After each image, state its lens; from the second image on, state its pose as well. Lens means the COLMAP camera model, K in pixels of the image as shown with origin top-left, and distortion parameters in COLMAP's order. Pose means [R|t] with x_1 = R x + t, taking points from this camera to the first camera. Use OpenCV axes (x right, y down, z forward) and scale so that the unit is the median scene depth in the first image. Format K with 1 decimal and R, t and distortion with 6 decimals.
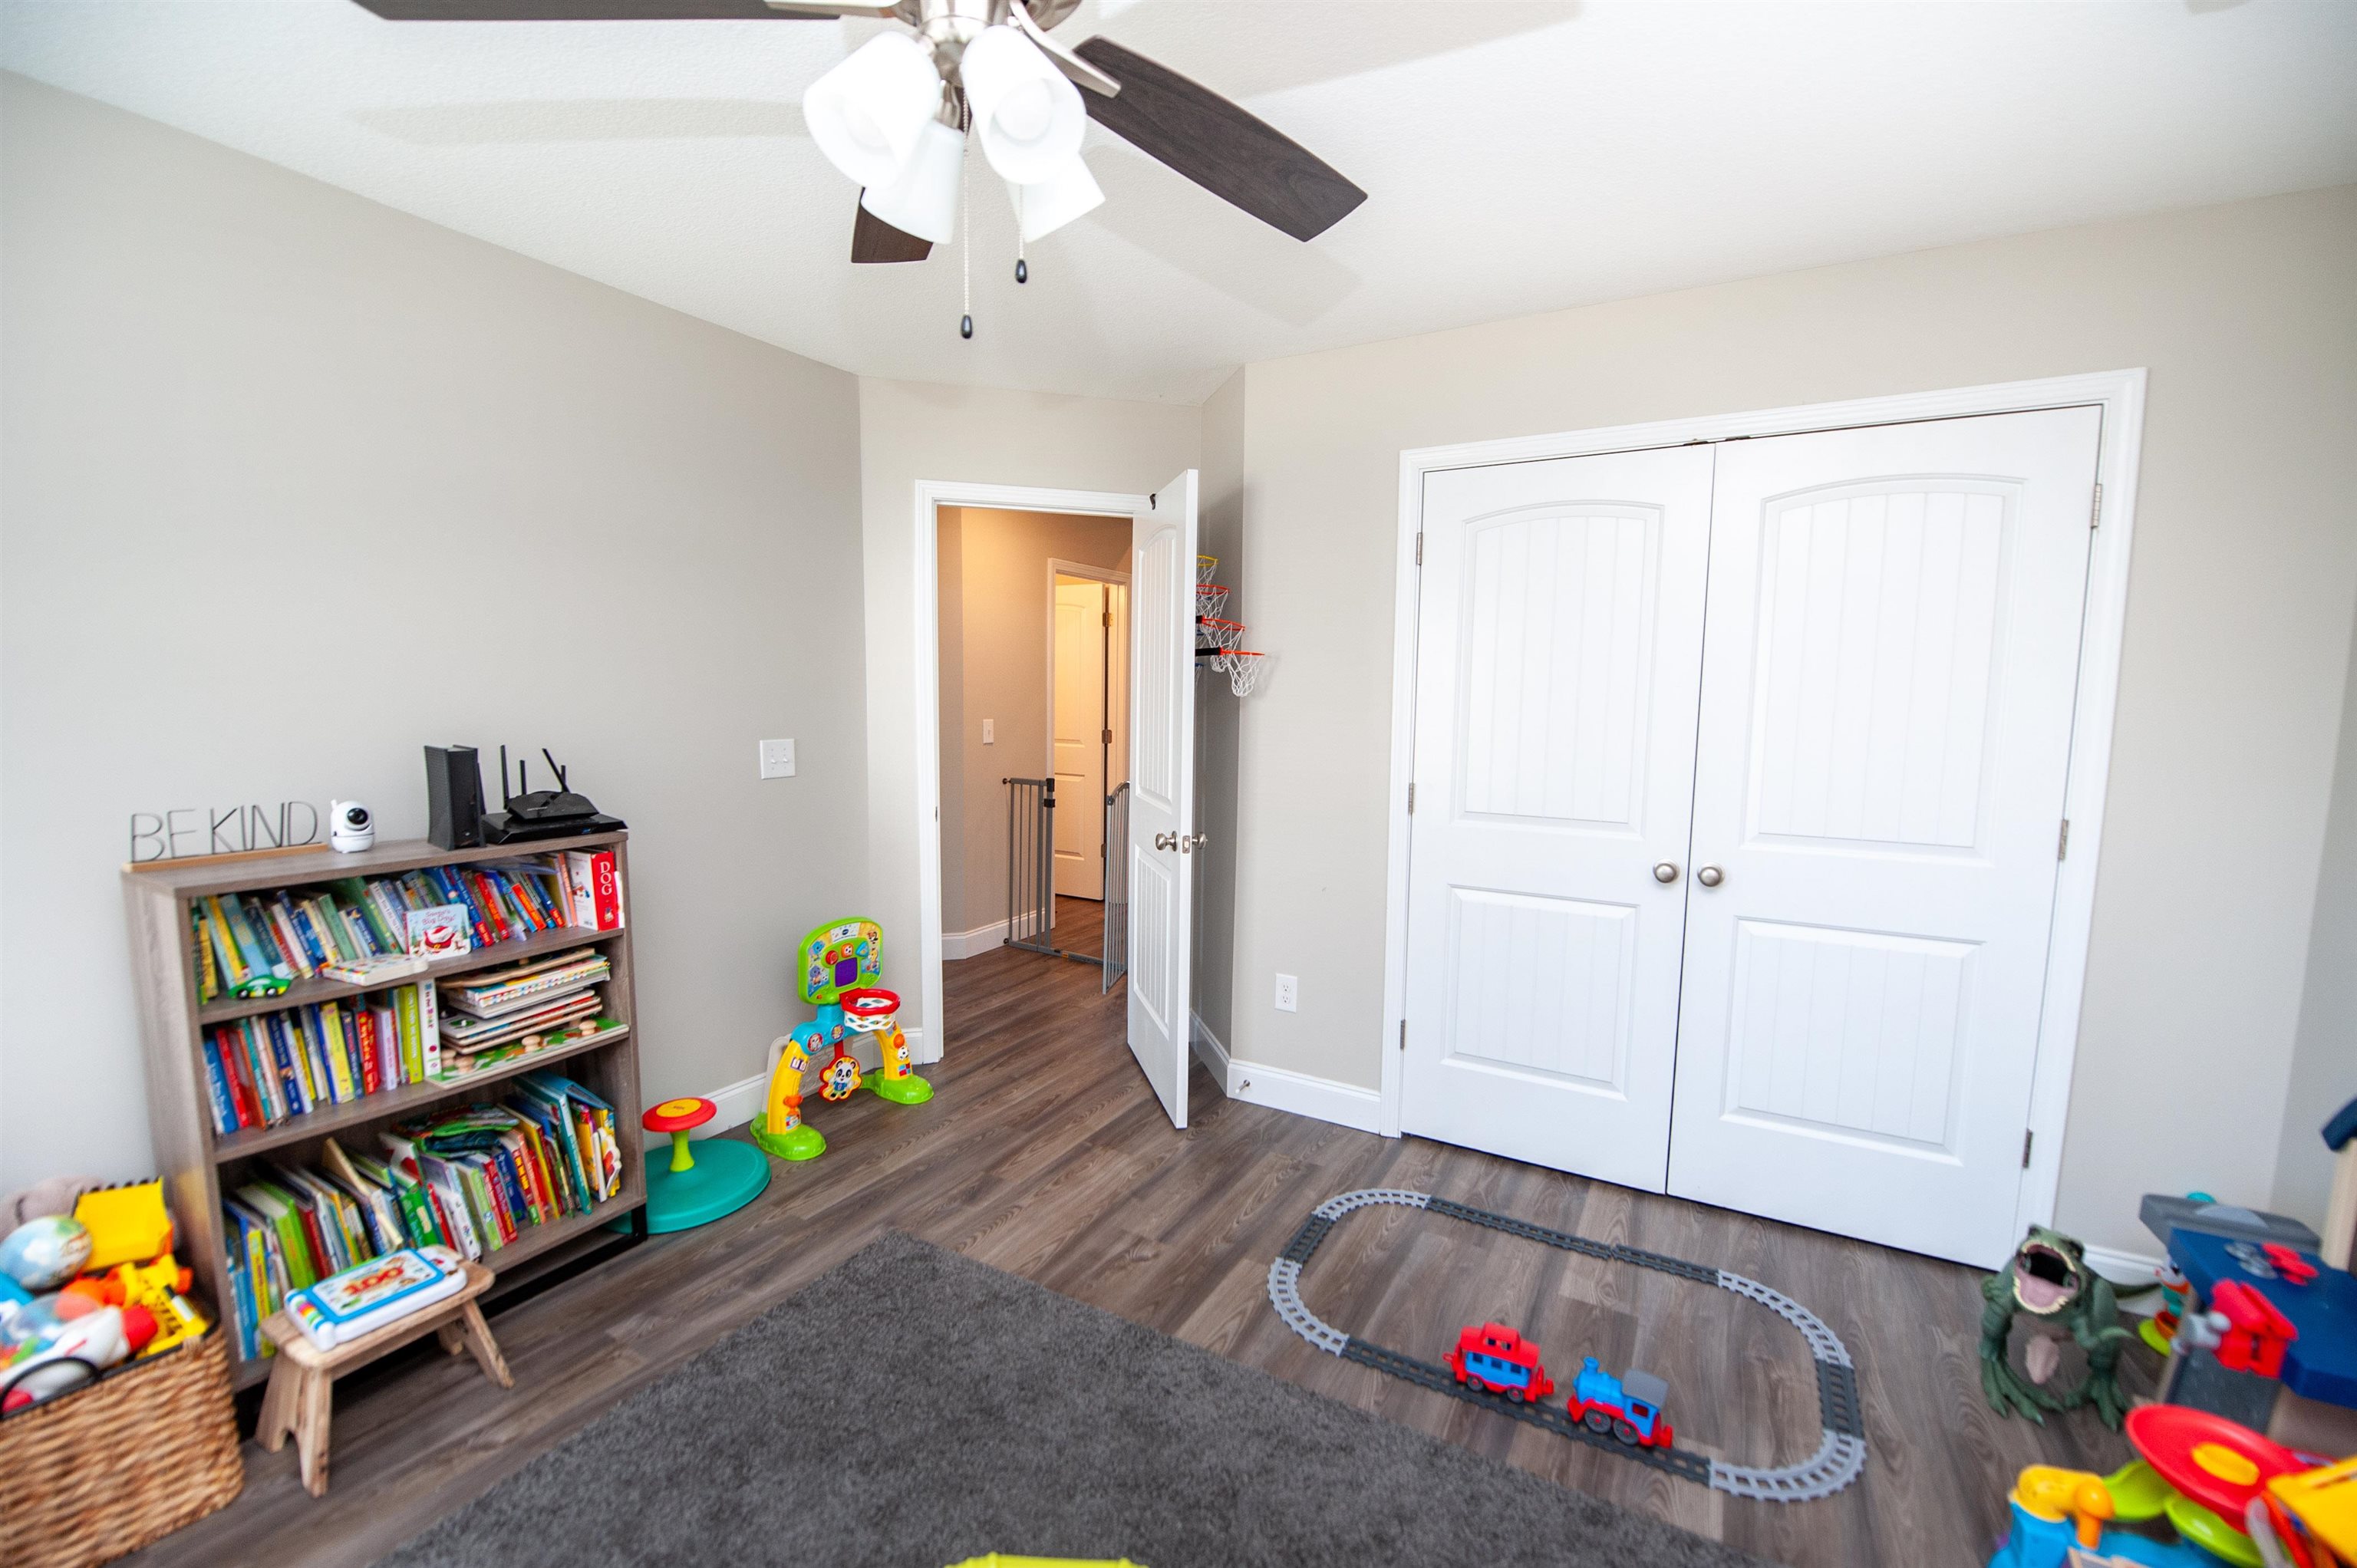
lens RADIAL K [[973.1, 0, 1171.1], [0, 973.1, 794.8], [0, 0, 1]] dist [-0.012356, -0.005982]
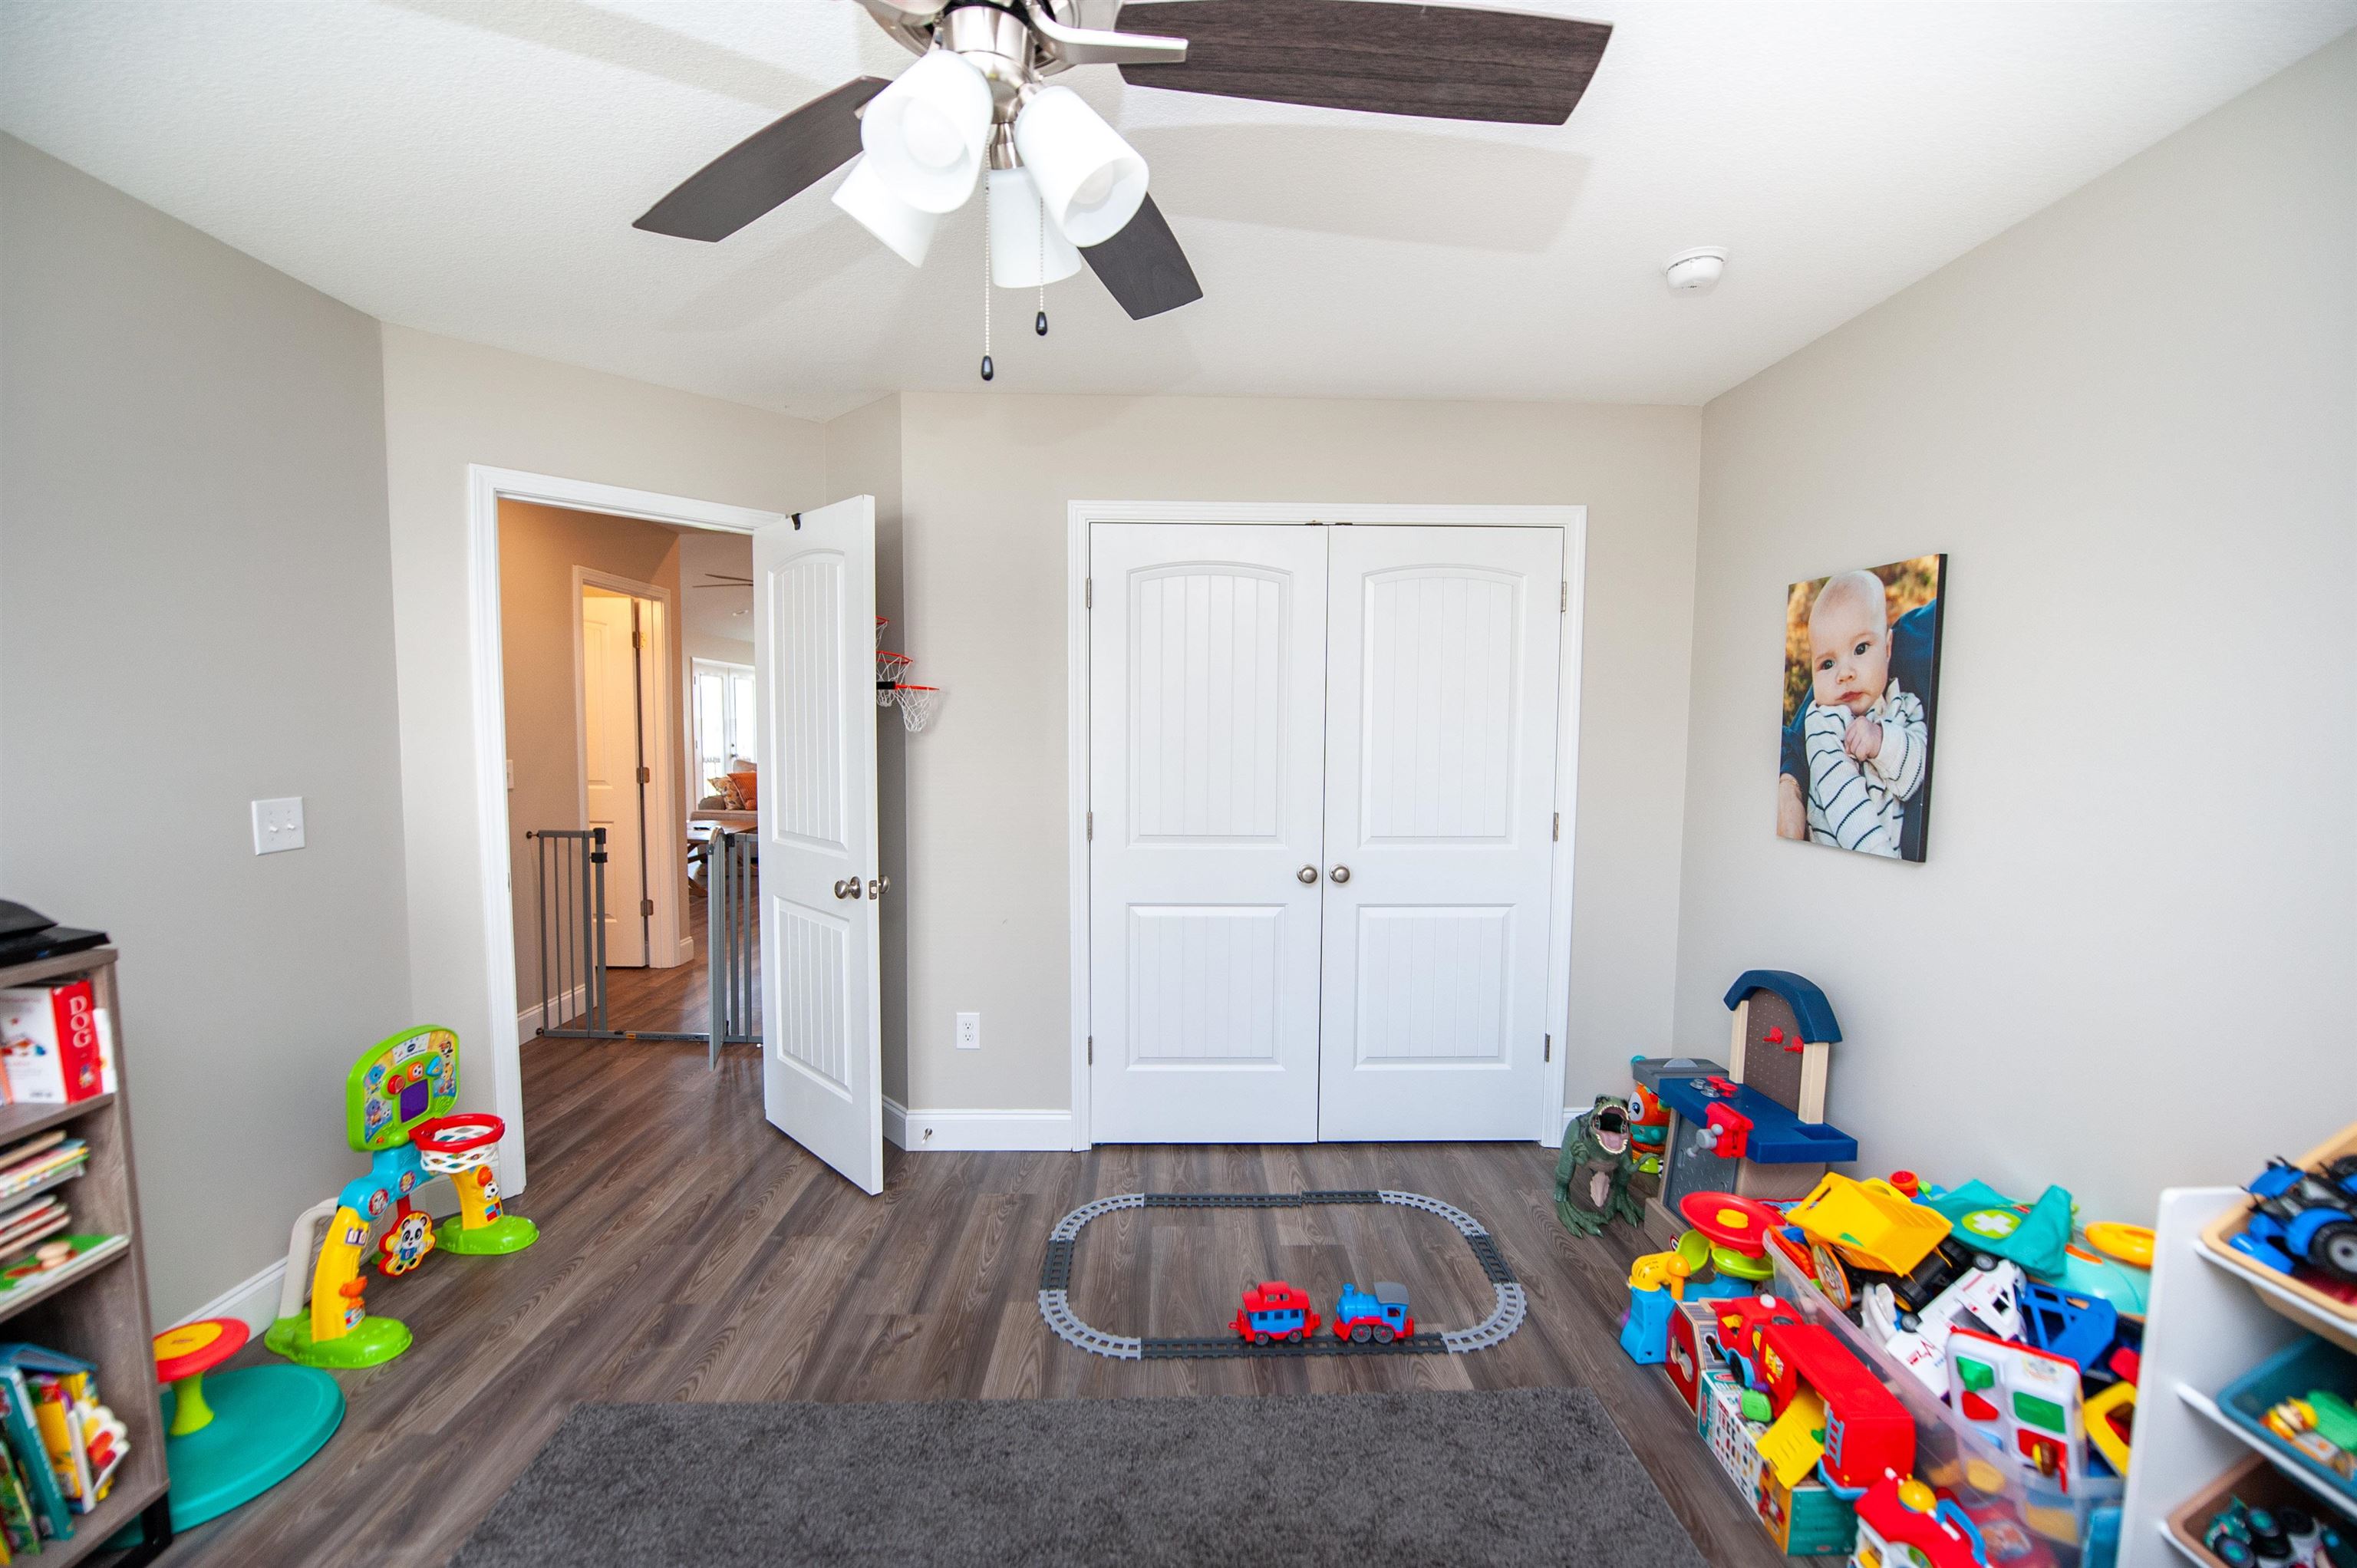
lens RADIAL K [[977.5, 0, 1184.9], [0, 977.5, 792.6], [0, 0, 1]] dist [-0.016317, -0.002526]
pose [[0.849388, -0.044249, 0.525911, -0.246145], [0.058294, 0.998248, -0.010159, -0.017640], [-0.524540, 0.039286, 0.850479, 0.039525]]
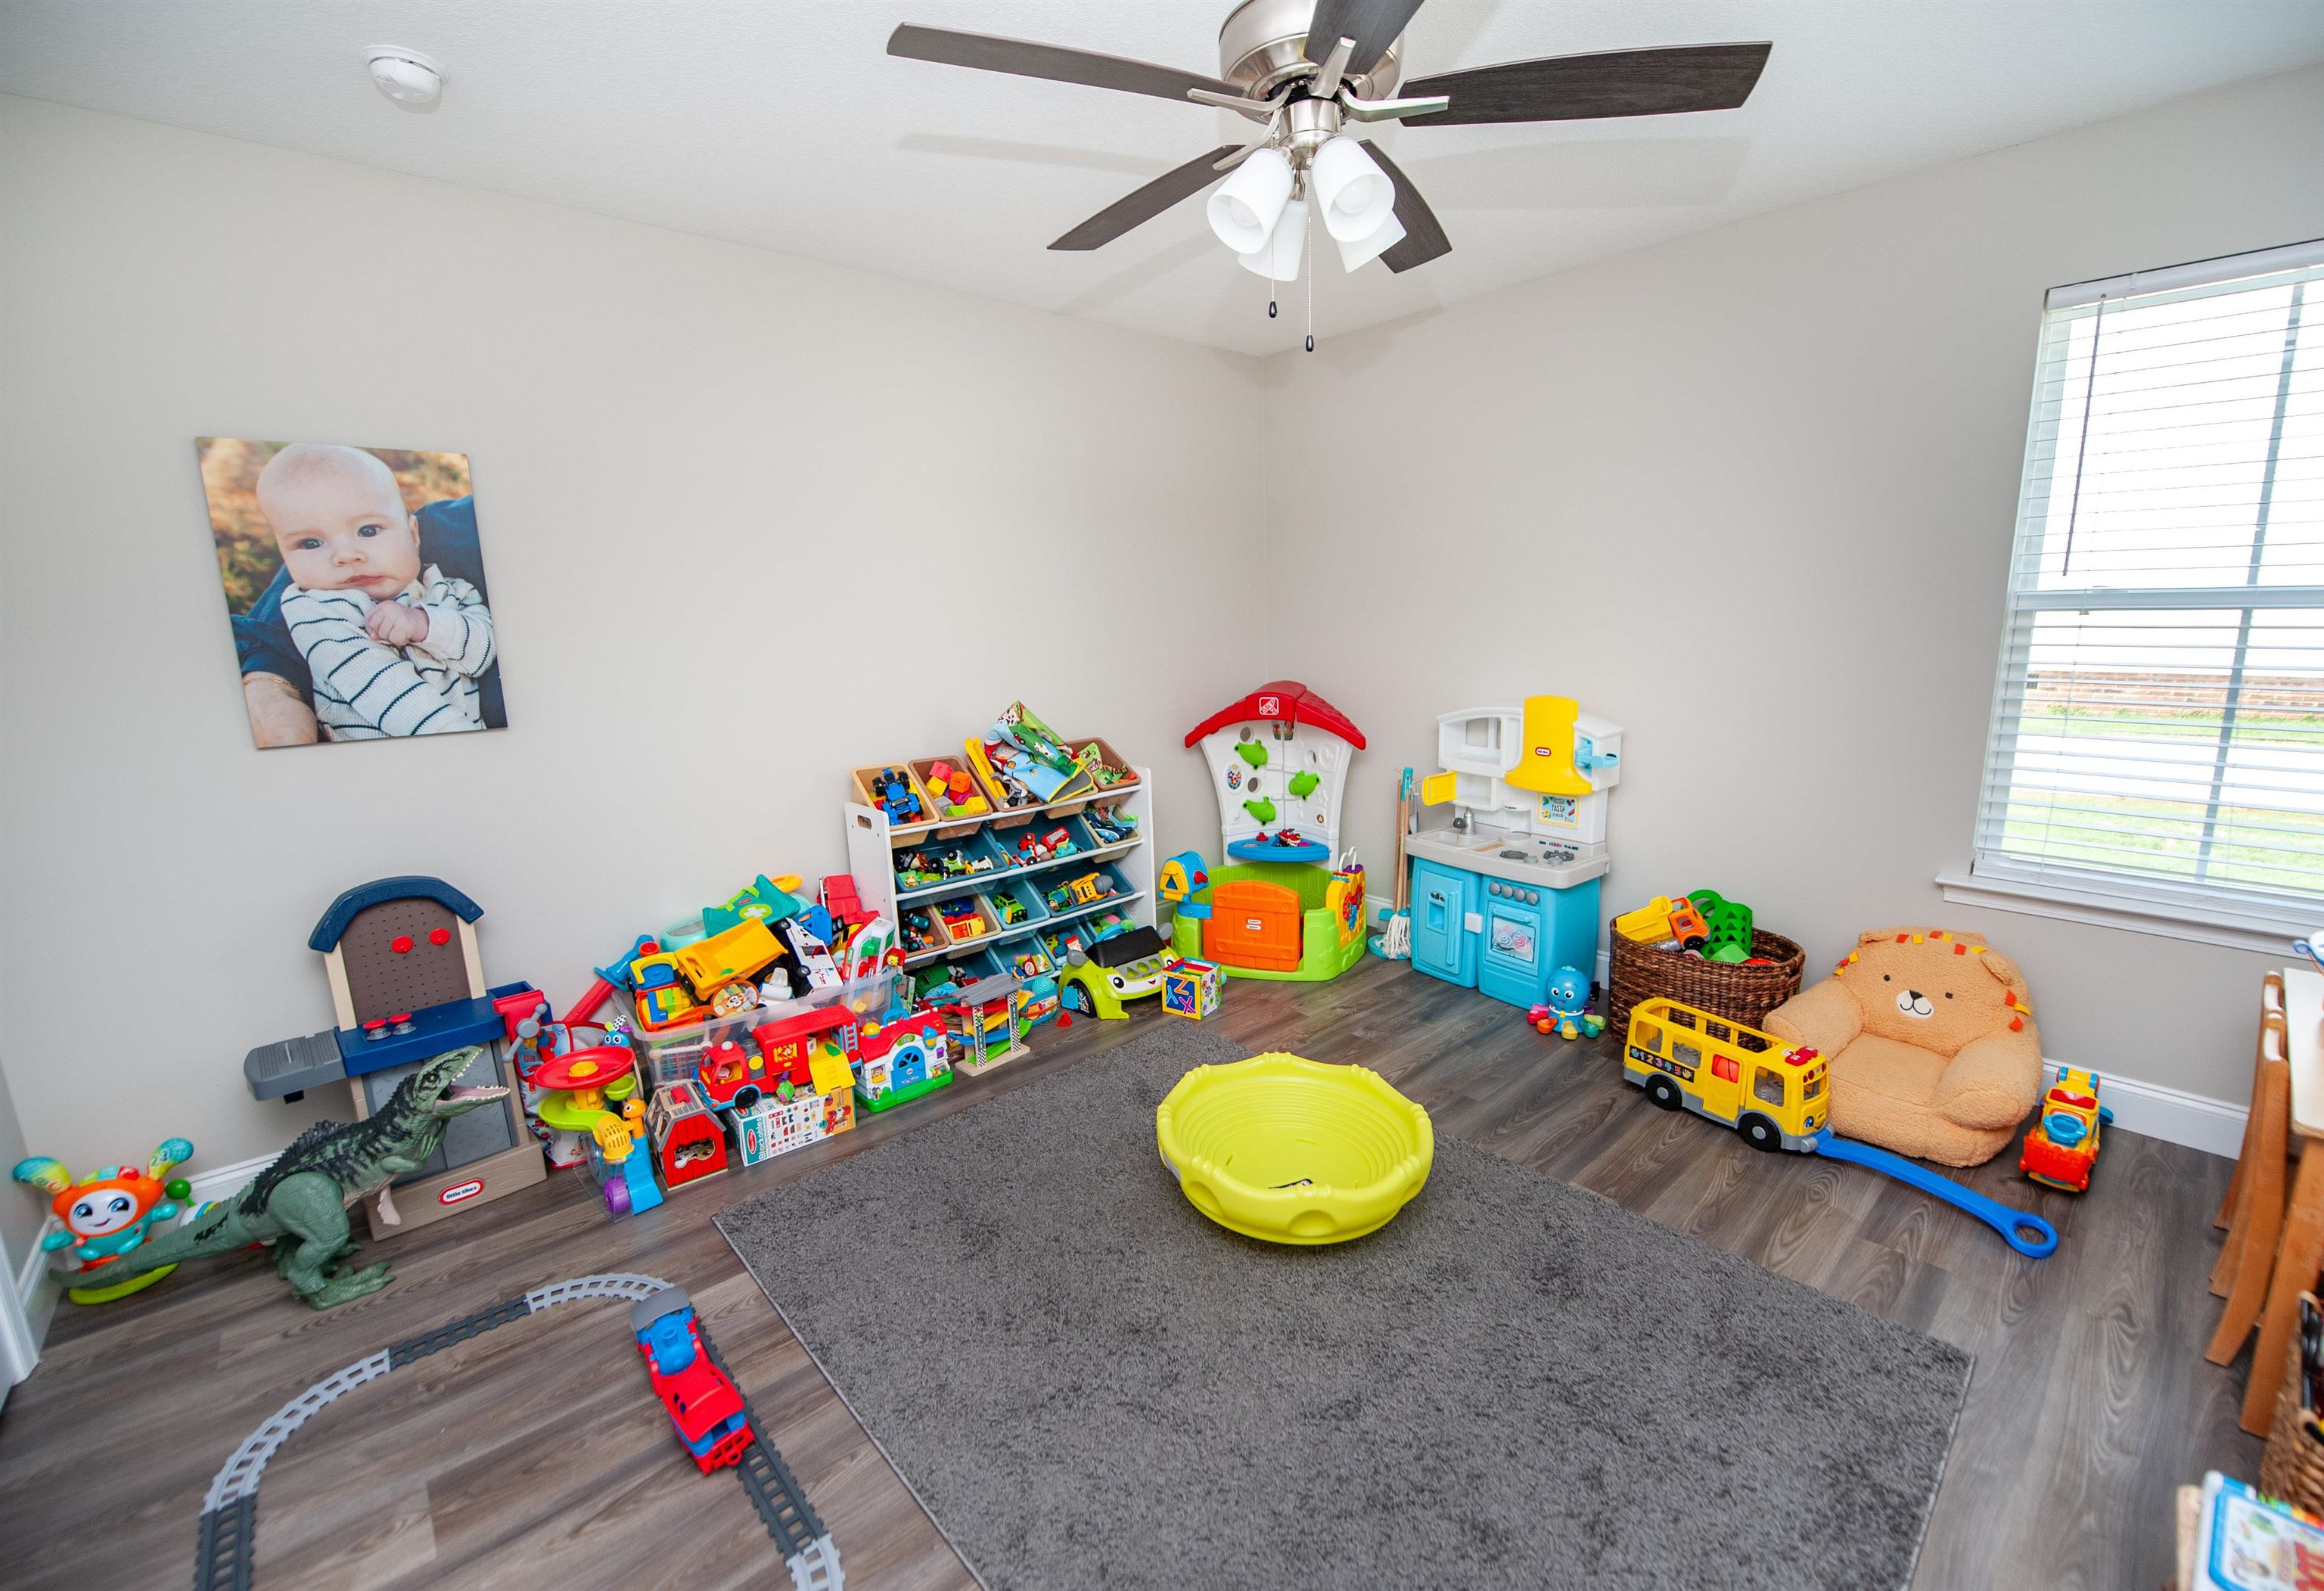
lens RADIAL K [[986.3, 0, 1162.0], [0, 986.3, 795.5], [0, 0, 1]] dist [-0.000013, -0.000037]
pose [[-0.950202, -0.044182, 0.308486, -0.207744], [0.049568, 0.955869, 0.289582, -0.116328], [-0.307667, 0.290452, -0.906079, 1.117704]]
